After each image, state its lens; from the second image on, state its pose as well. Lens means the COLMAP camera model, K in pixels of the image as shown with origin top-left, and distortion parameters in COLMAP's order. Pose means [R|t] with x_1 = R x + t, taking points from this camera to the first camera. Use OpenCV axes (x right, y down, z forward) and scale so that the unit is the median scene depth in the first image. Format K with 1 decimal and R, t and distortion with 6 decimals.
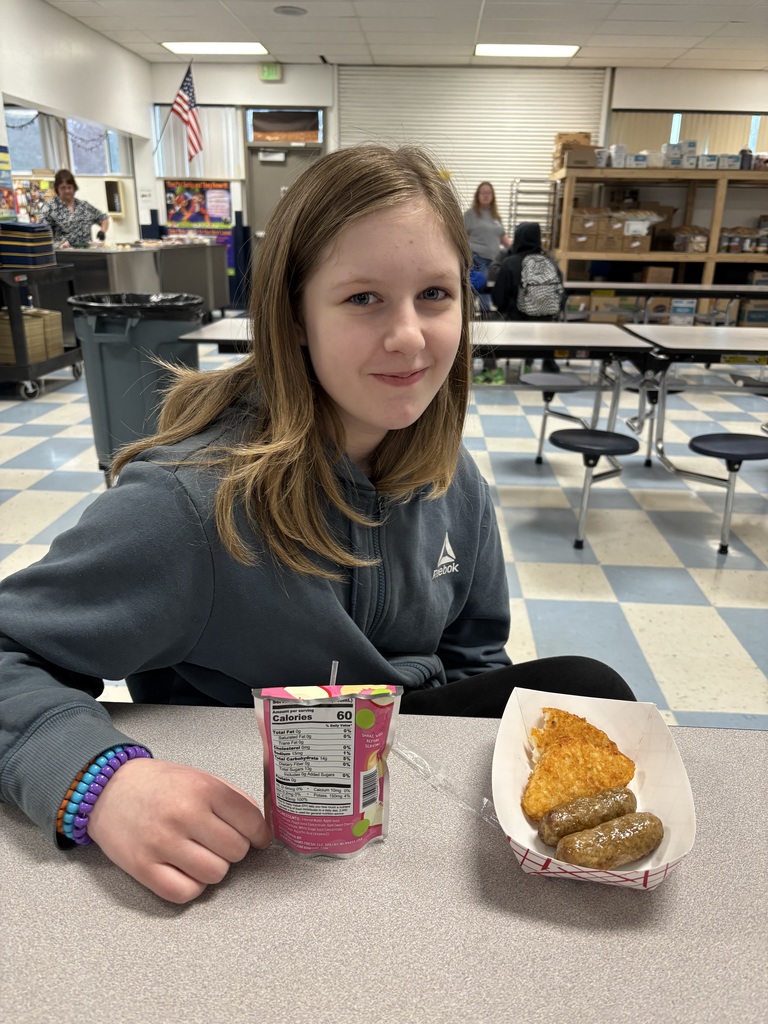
lens RADIAL K [[781.9, 0, 385.5], [0, 781.9, 515.6], [0, 0, 1]] dist [0.008433, 0.000883]
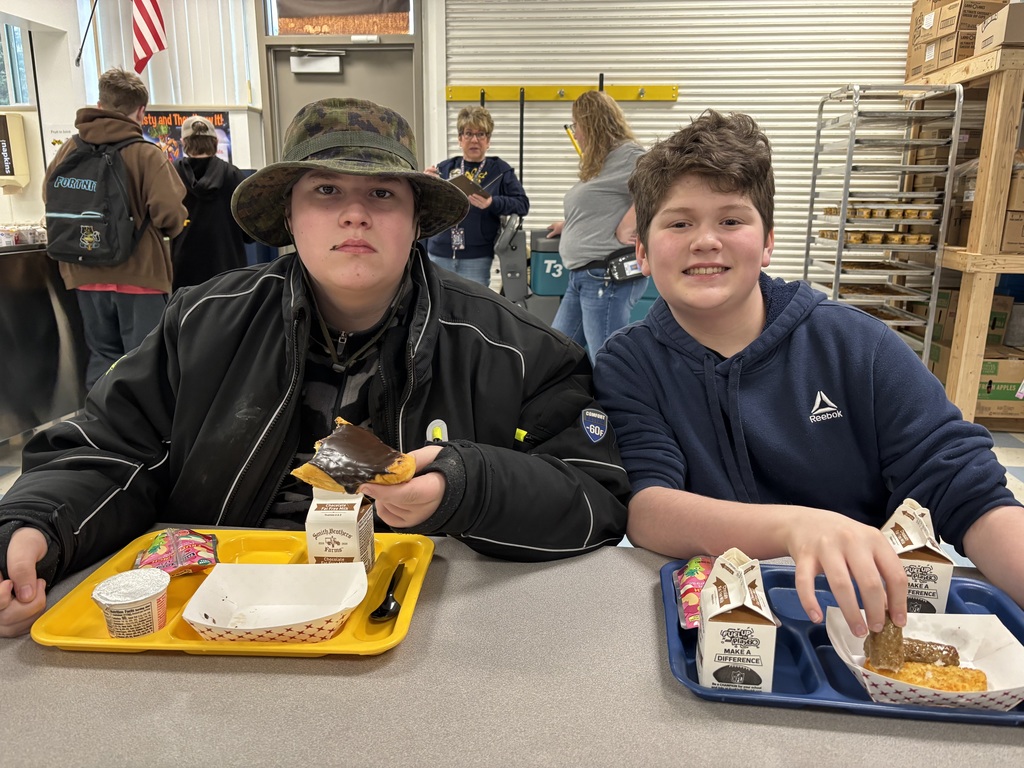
lens RADIAL K [[781.9, 0, 512.9], [0, 781.9, 381.0], [0, 0, 1]] dist [0.008433, 0.000883]
pose [[0.997620, 0.006047, -0.068684, 0.016370], [-0.013949, 0.993249, -0.115158, -0.202478], [0.067524, 0.115842, 0.990970, 0.538918]]
